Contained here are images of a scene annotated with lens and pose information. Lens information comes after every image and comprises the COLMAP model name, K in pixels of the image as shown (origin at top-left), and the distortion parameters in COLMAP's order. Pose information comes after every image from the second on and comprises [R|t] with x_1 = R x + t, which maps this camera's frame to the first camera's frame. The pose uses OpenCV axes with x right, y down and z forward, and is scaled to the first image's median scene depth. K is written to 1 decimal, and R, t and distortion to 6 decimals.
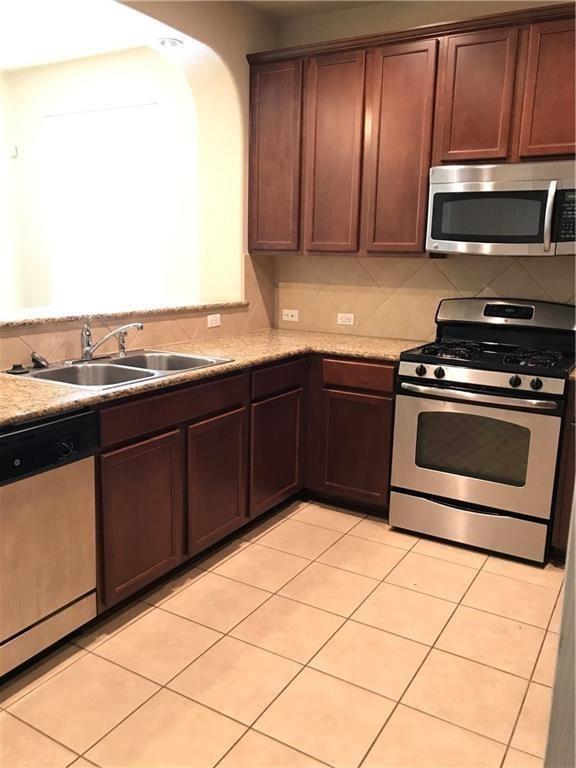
lens RADIAL K [[626.1, 0, 288.0], [0, 626.1, 384.0], [0, 0, 1]] dist [-0.010119, -0.004234]
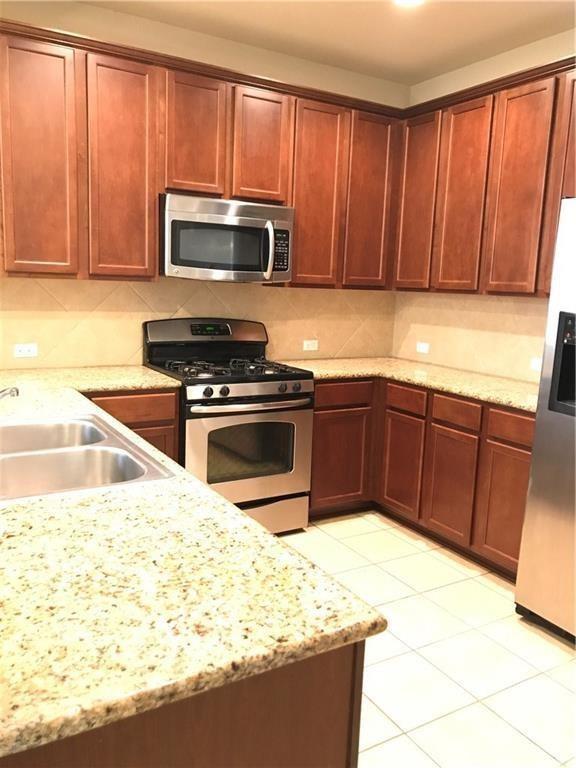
lens RADIAL K [[626.1, 0, 288.0], [0, 626.1, 384.0], [0, 0, 1]] dist [-0.010119, -0.004234]
pose [[0.479436, -0.139647, 0.866395, -0.596314], [0.150790, 0.985684, 0.075432, -0.089110], [-0.864525, 0.094479, 0.493630, 0.357441]]
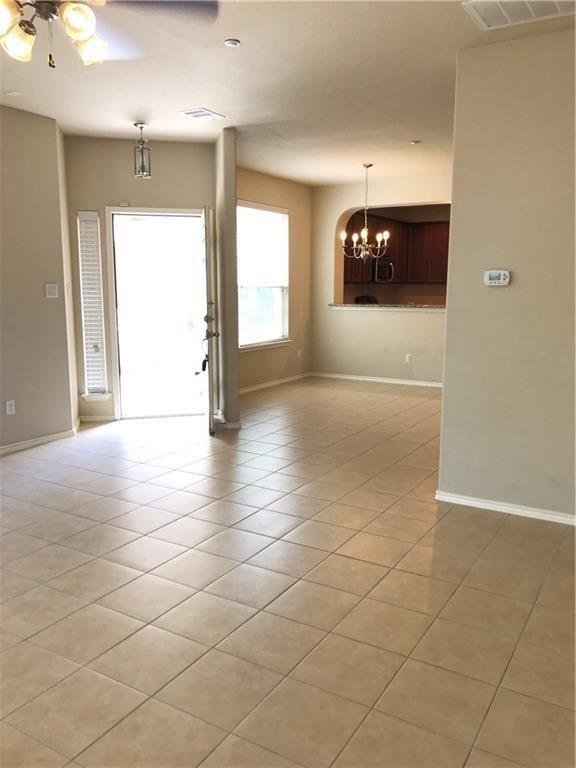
lens RADIAL K [[626.1, 0, 288.0], [0, 626.1, 384.0], [0, 0, 1]] dist [-0.010119, -0.004234]
pose [[0.011771, -0.185231, 0.982625, -3.095854], [0.202483, 0.962776, 0.179064, -0.384367], [-0.979215, 0.196857, 0.048838, 1.421361]]
